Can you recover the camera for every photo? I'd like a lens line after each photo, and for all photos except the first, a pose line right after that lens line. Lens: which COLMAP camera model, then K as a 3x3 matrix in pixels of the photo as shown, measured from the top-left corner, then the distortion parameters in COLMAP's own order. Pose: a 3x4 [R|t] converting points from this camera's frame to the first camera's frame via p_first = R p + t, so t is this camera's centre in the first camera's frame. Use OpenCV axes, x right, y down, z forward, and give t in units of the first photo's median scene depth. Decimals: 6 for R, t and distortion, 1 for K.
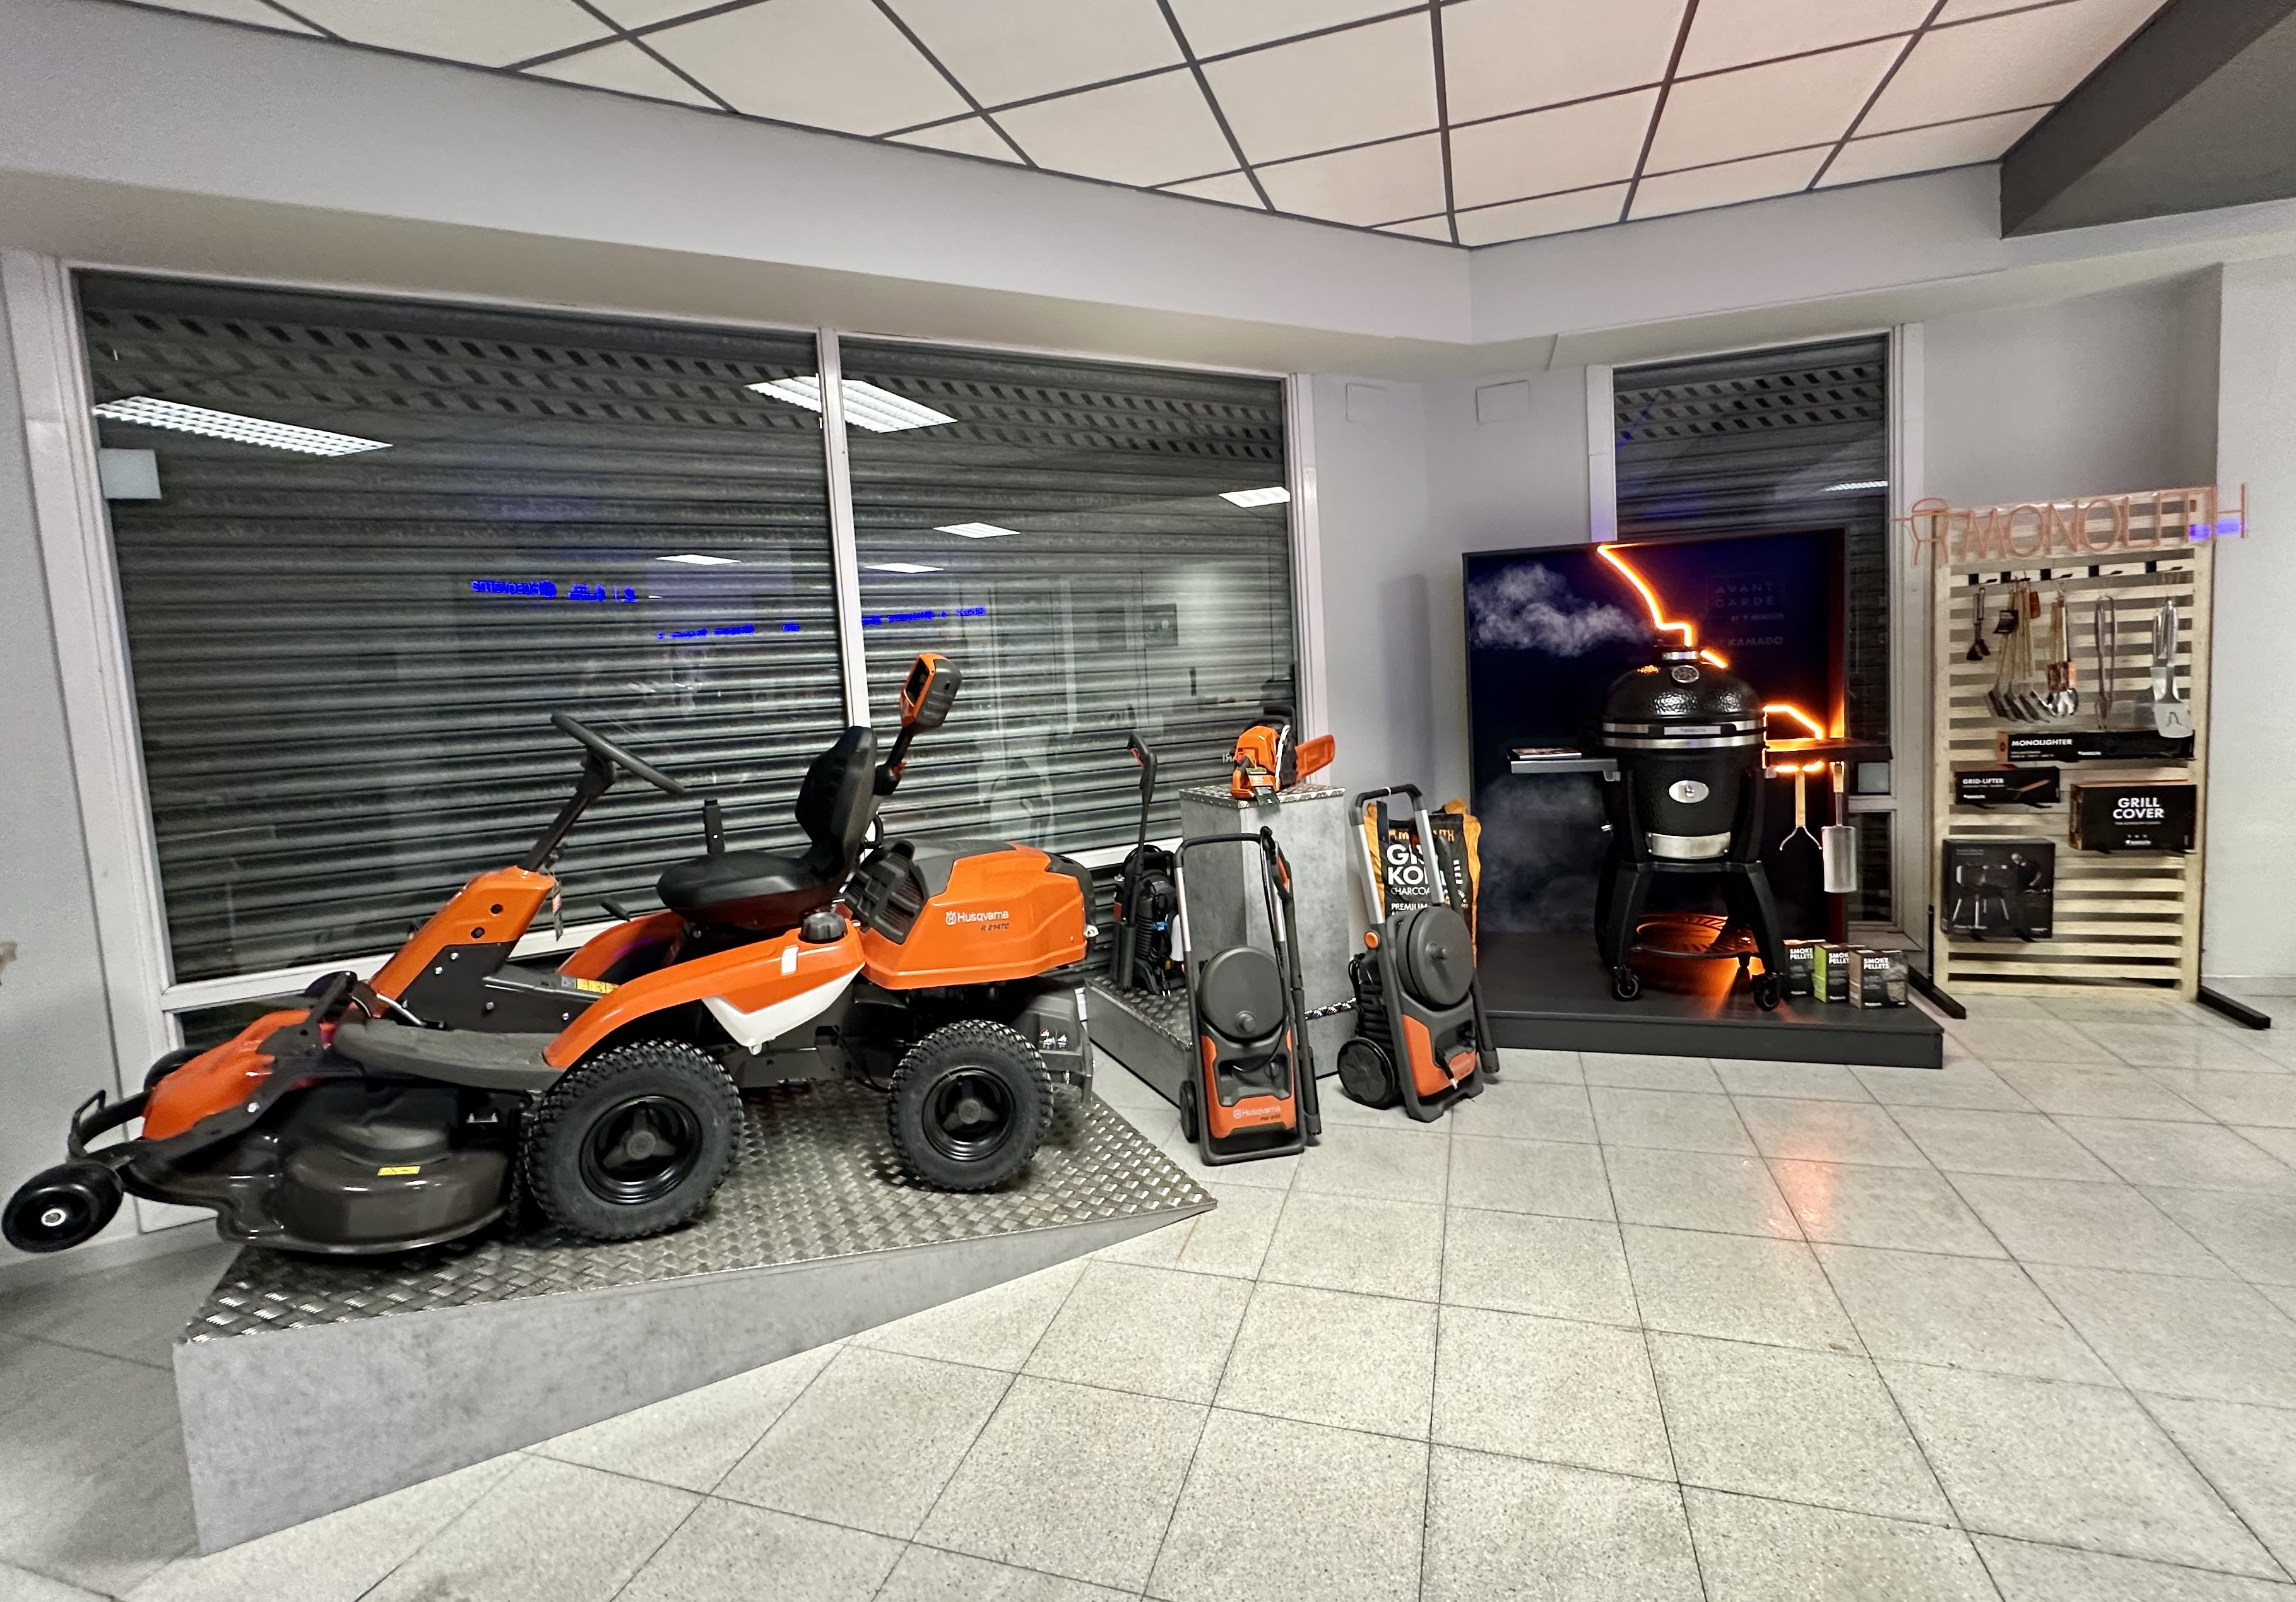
lens RADIAL K [[1009.5, 0, 1181.8], [0, 1009.5, 746.8], [0, 0, 1]] dist [-0.002976, 0.000659]
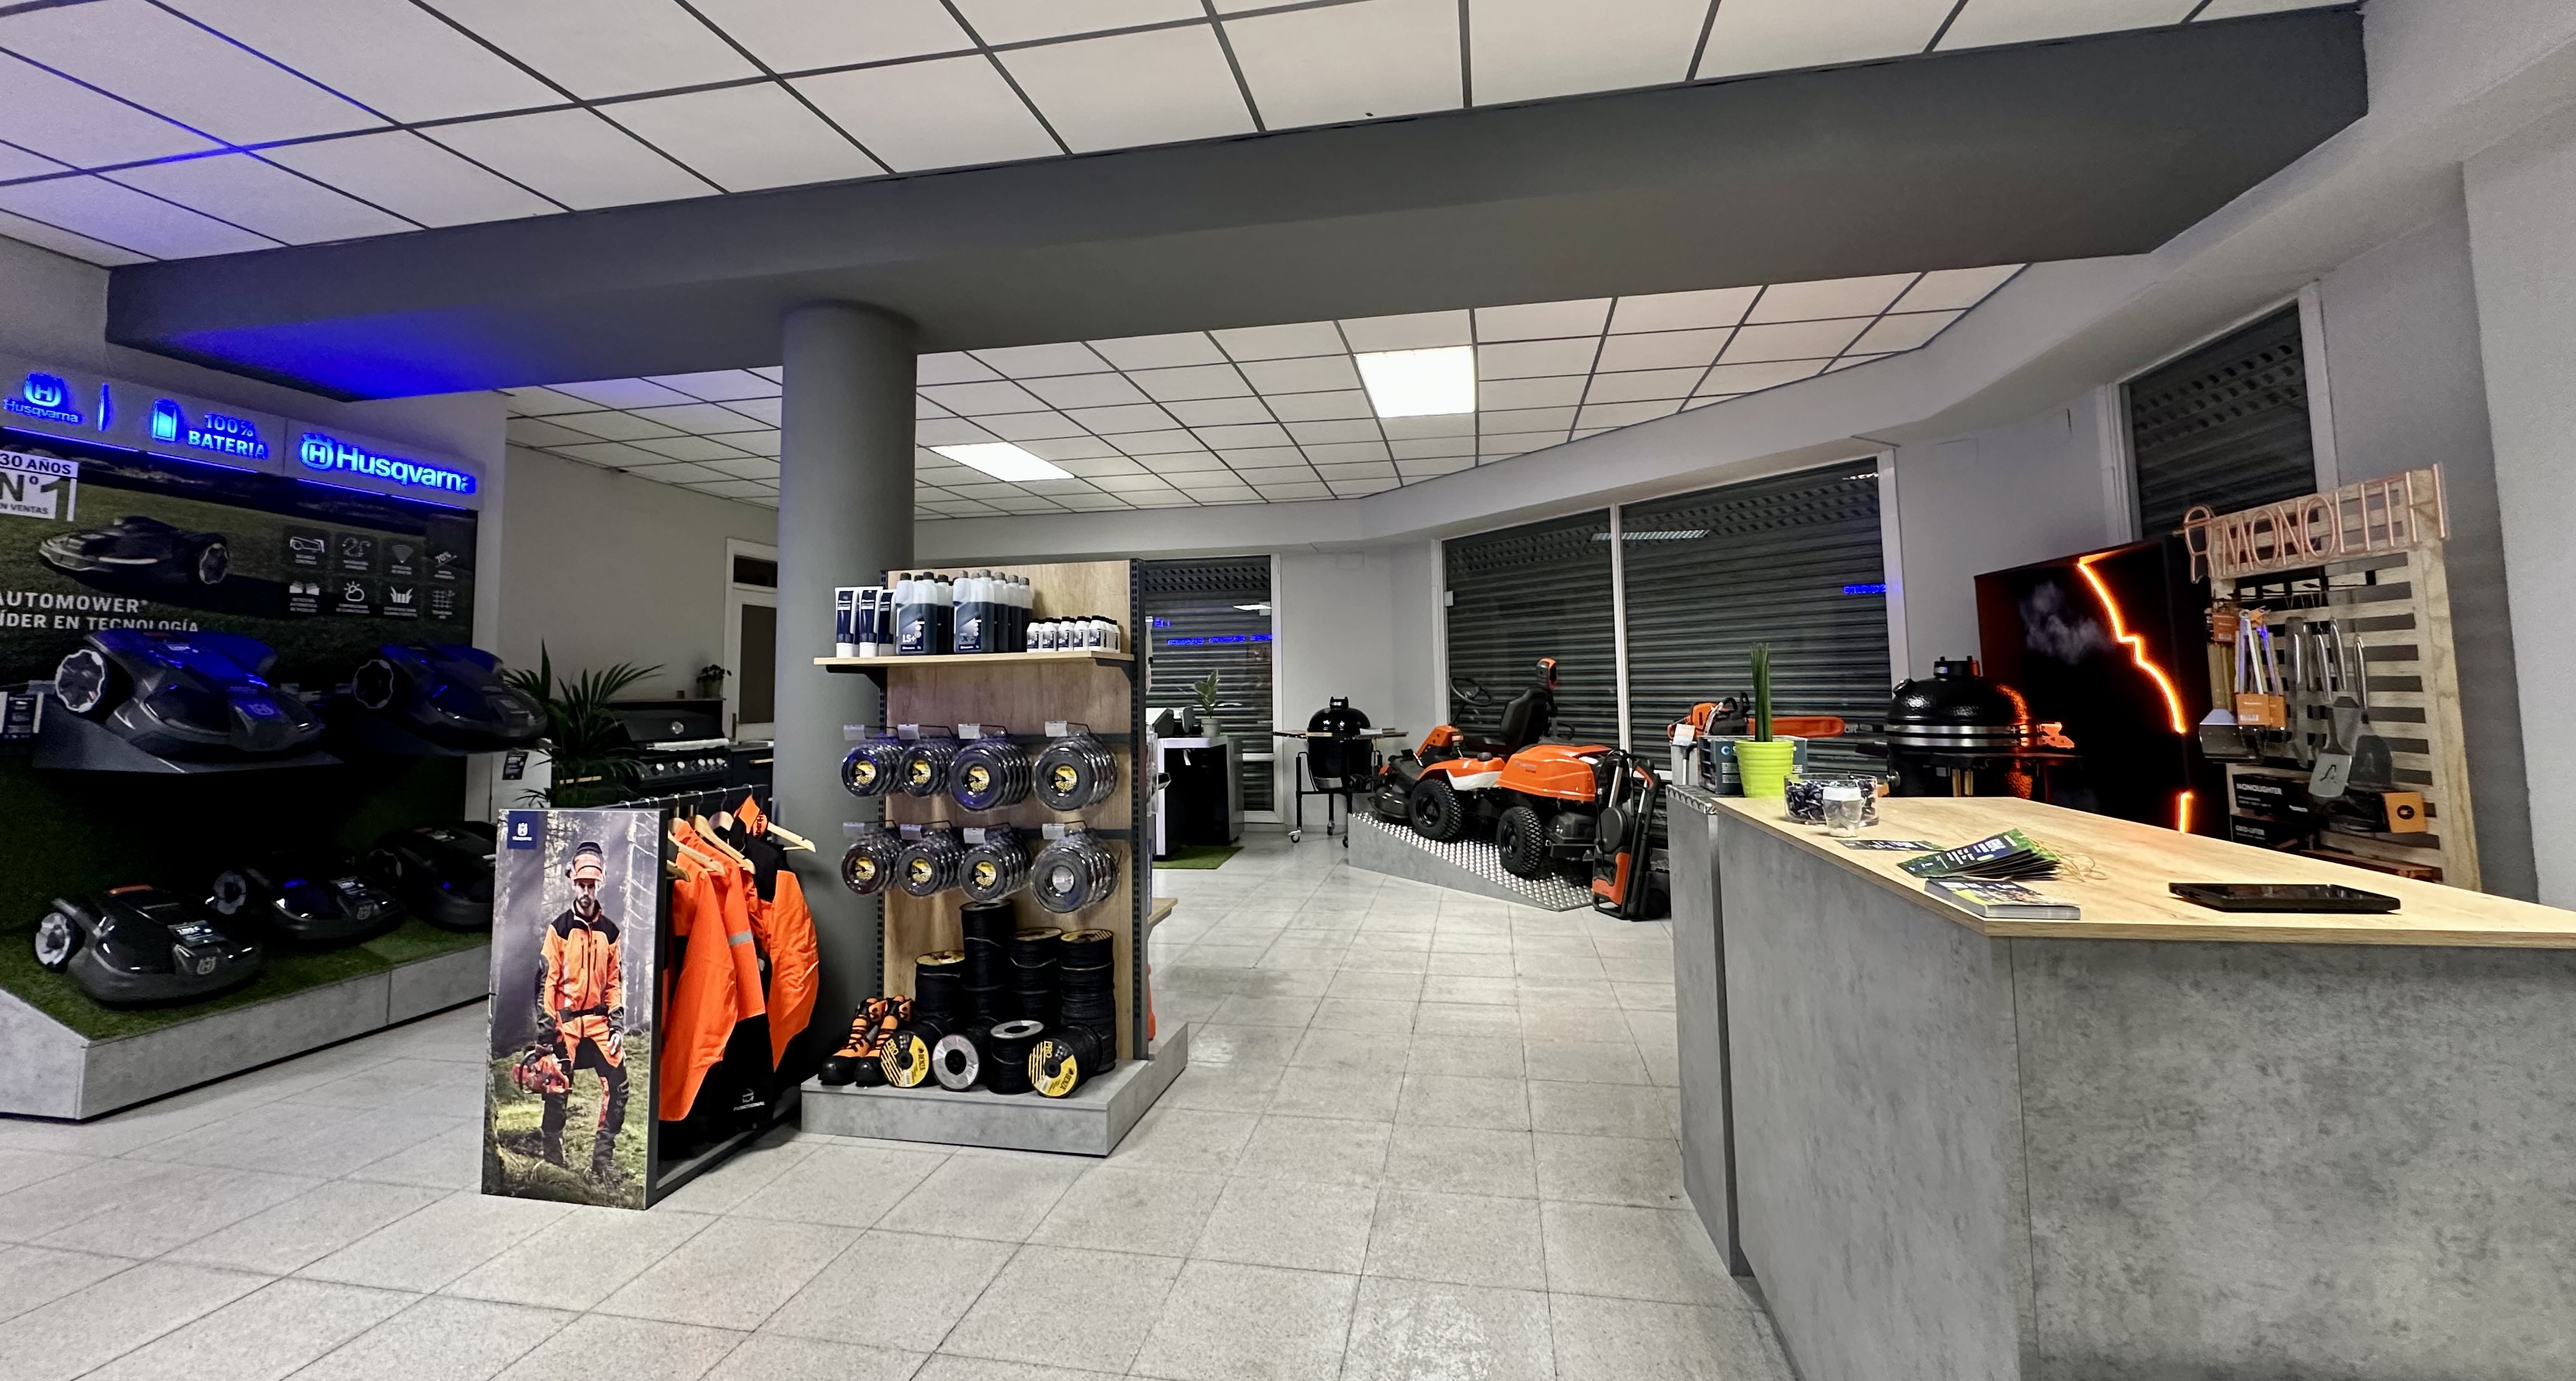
lens RADIAL K [[1024.7, 0, 1290.7], [0, 1024.7, 603.5], [0, 0, 1]] dist [-0.004796, 0.000754]
pose [[0.100908, -0.027535, -0.994515, 1.660797], [-0.070266, 0.996923, -0.034731, -0.073822], [0.992411, 0.073386, 0.098663, 0.104806]]
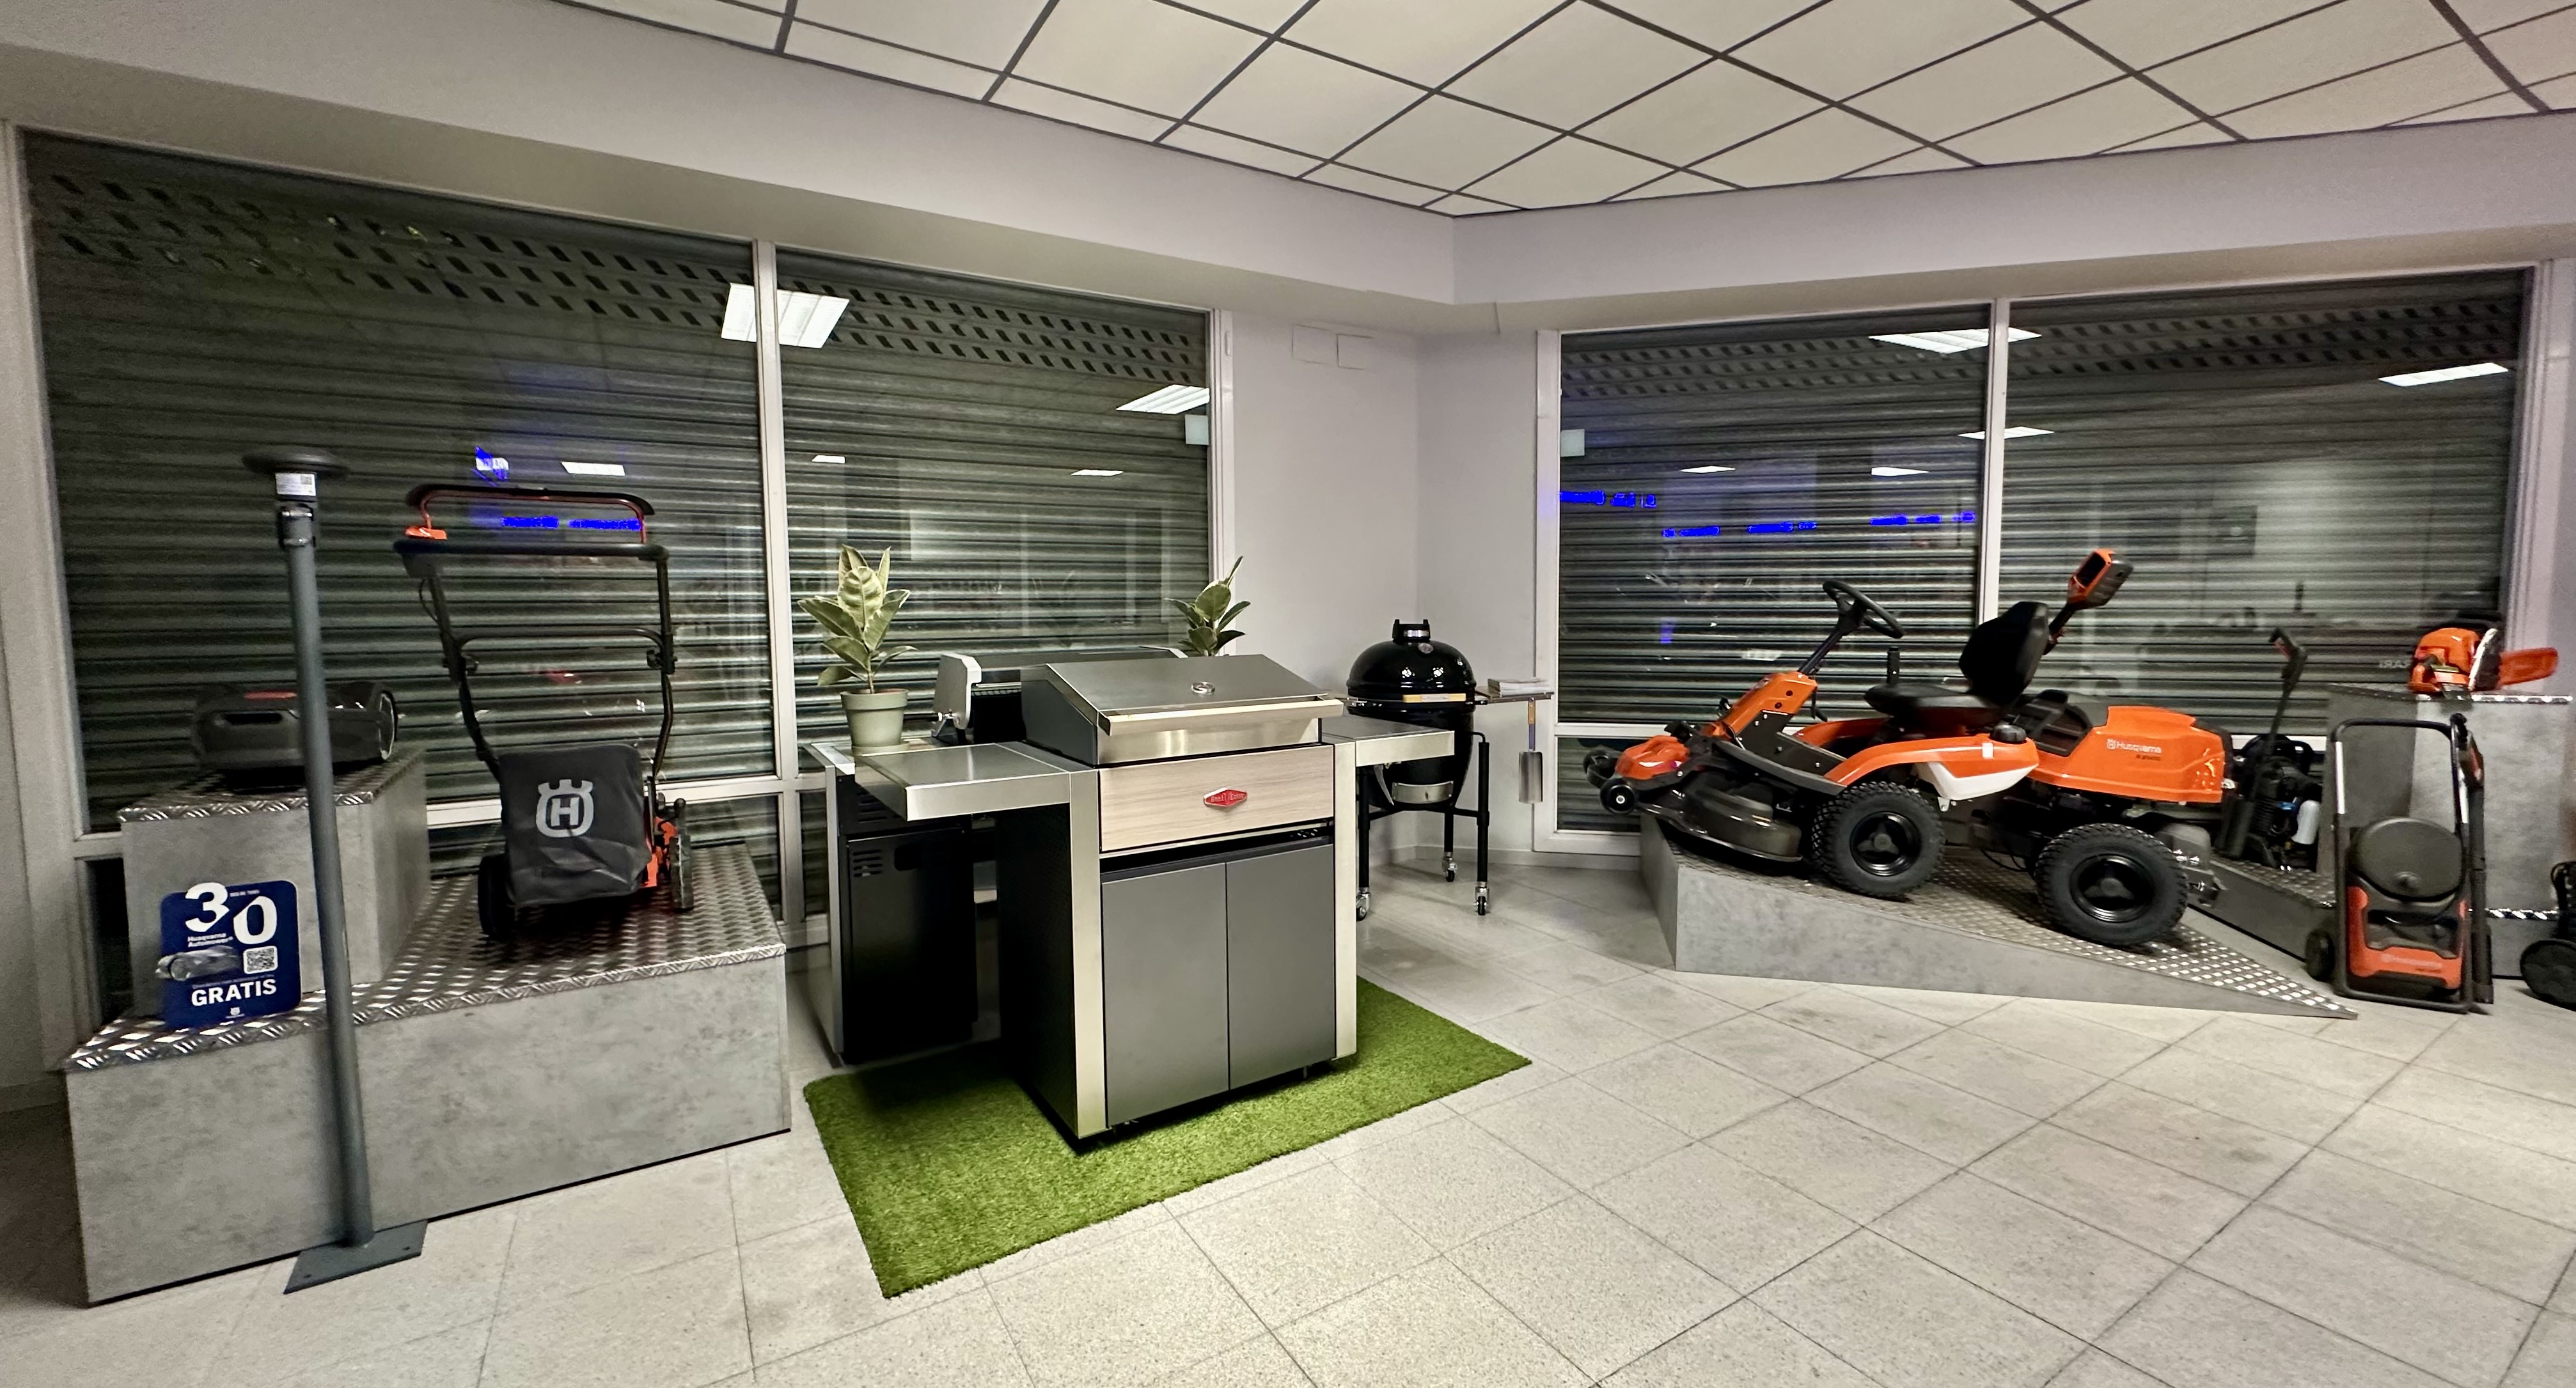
lens RADIAL K [[1024.7, 0, 1288.7], [0, 1024.7, 676.7], [0, 0, 1]] dist [-0.004796, 0.000754]
pose [[0.743891, 0.101810, -0.660501, -0.111700], [-0.087134, 0.994667, 0.055185, 0.072780], [0.662597, 0.016501, 0.748795, -0.556012]]
